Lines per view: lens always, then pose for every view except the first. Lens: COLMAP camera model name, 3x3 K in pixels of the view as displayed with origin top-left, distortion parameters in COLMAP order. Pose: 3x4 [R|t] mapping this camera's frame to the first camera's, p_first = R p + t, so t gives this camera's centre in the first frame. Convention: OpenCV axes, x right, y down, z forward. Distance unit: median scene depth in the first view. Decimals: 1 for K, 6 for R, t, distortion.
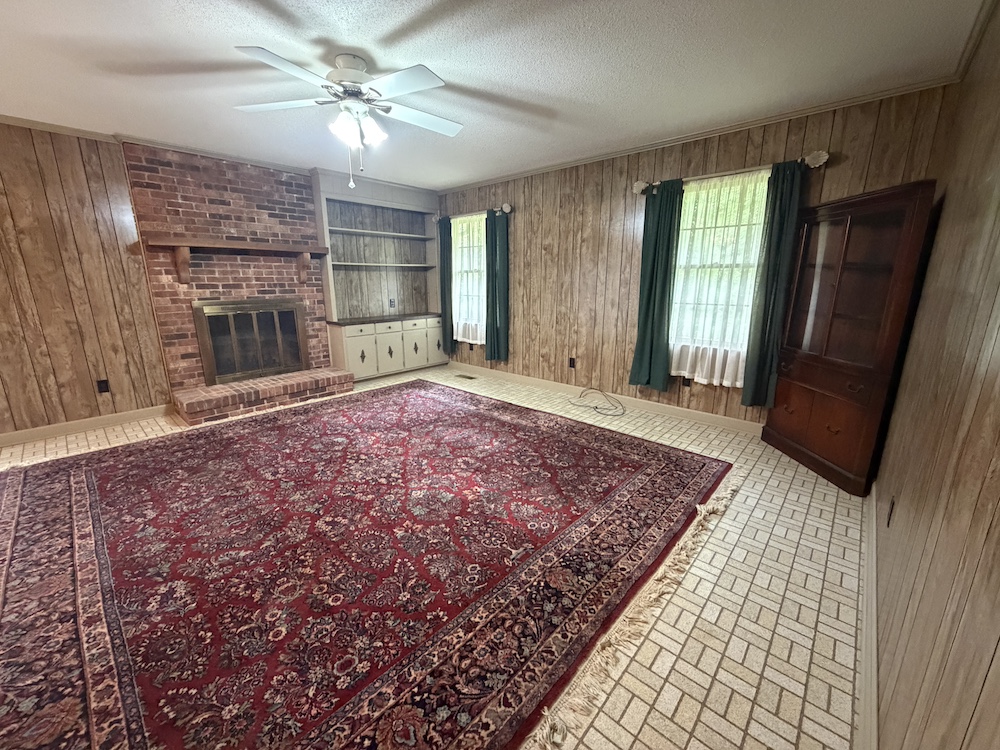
lens RADIAL K [[399.2, 0, 497.7], [0, 399.2, 374.6], [0, 0, 1]] dist [-0.000960, 0.000296]
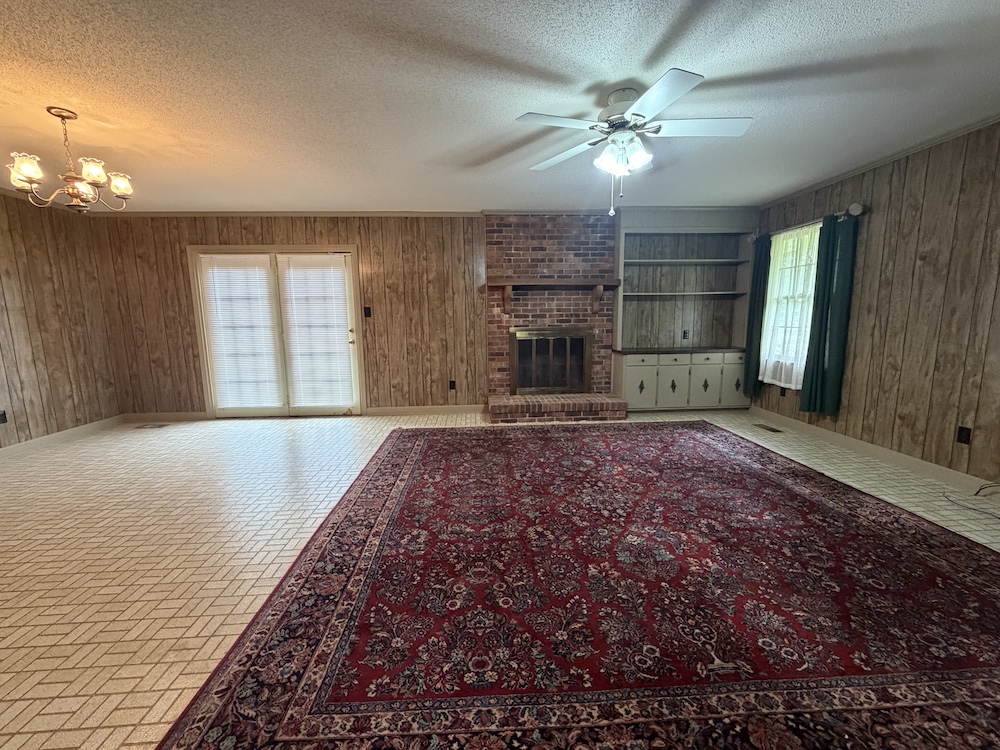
lens RADIAL K [[399.2, 0, 497.7], [0, 399.2, 374.7], [0, 0, 1]] dist [-0.000960, 0.000296]
pose [[0.716481, 0.092912, -0.691392, 0.112320], [-0.151851, 0.988098, -0.024577, 0.002636], [0.680879, 0.122598, 0.722062, 0.074098]]
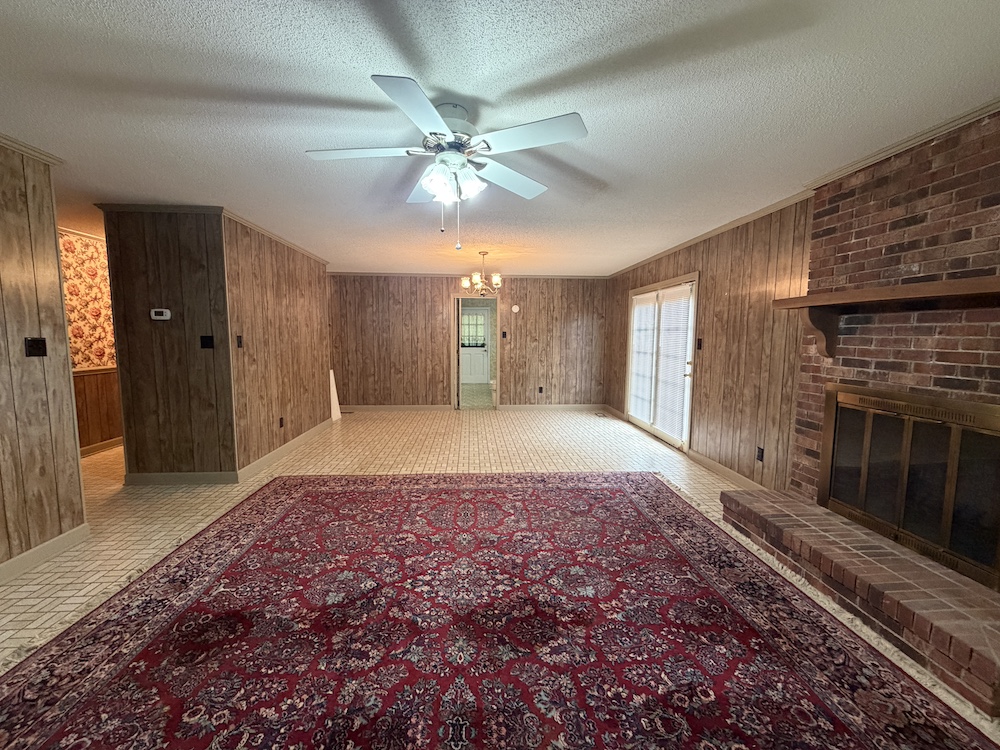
lens RADIAL K [[399.2, 0, 497.9], [0, 399.2, 374.9], [0, 0, 1]] dist [-0.000960, 0.000296]
pose [[-0.692580, 0.069384, -0.717997, 0.143413], [-0.174341, 0.949753, 0.259950, -0.297845], [0.699956, 0.305212, -0.645683, 1.124246]]
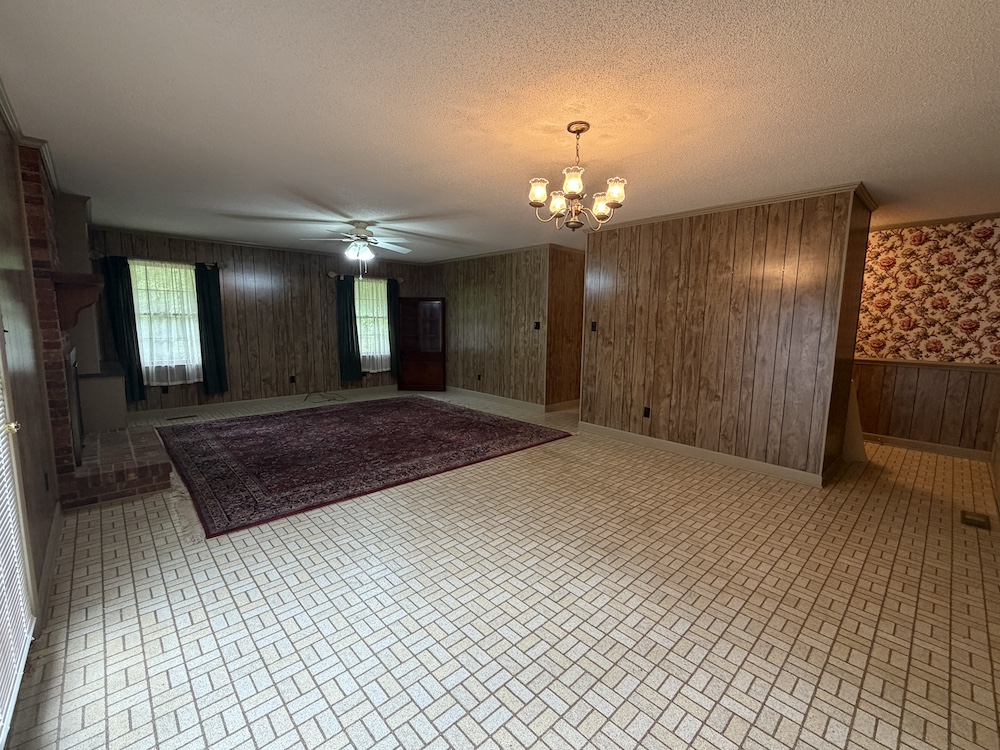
lens RADIAL K [[426.2, 0, 499.6], [0, 426.2, 375.1], [0, 0, 1]] dist [-0.001746, 0.000651]
pose [[0.077505, -0.123252, 0.989344, -1.624591], [0.221210, 0.969721, 0.103478, -0.049880], [-0.972142, 0.210833, 0.102422, 0.141418]]
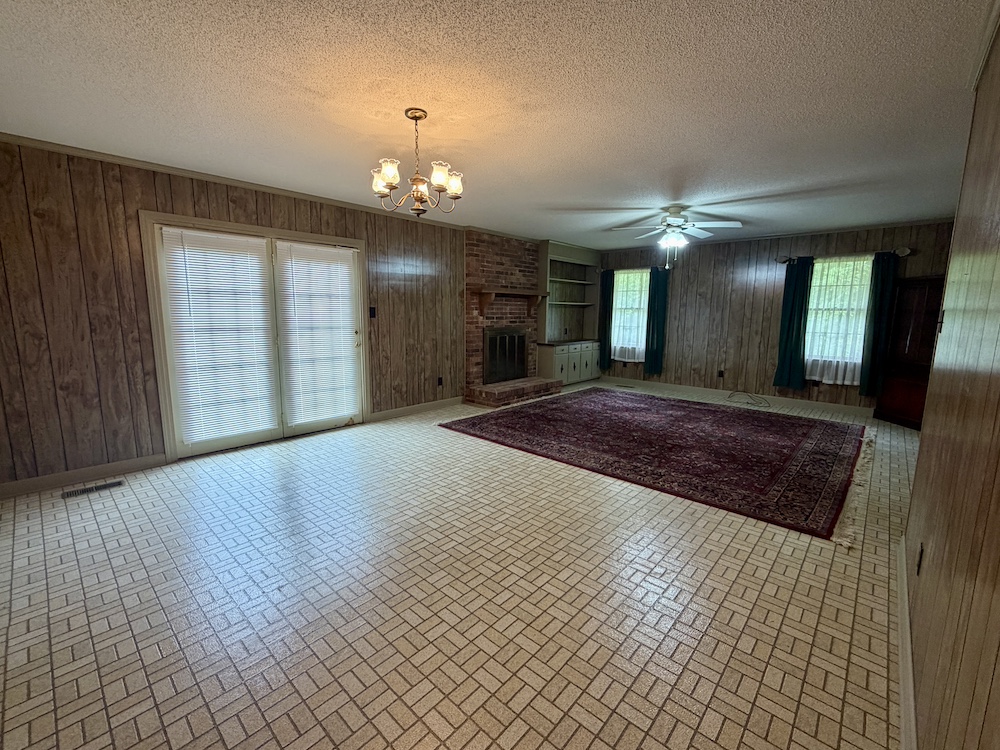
lens RADIAL K [[426.2, 0, 500.6], [0, 426.2, 374.3], [0, 0, 1]] dist [-0.001746, 0.000651]
pose [[0.999931, 0.011308, 0.003245, -0.762965], [-0.010983, 0.996161, -0.086845, 0.142381], [-0.004215, 0.086803, 0.996217, -0.639461]]
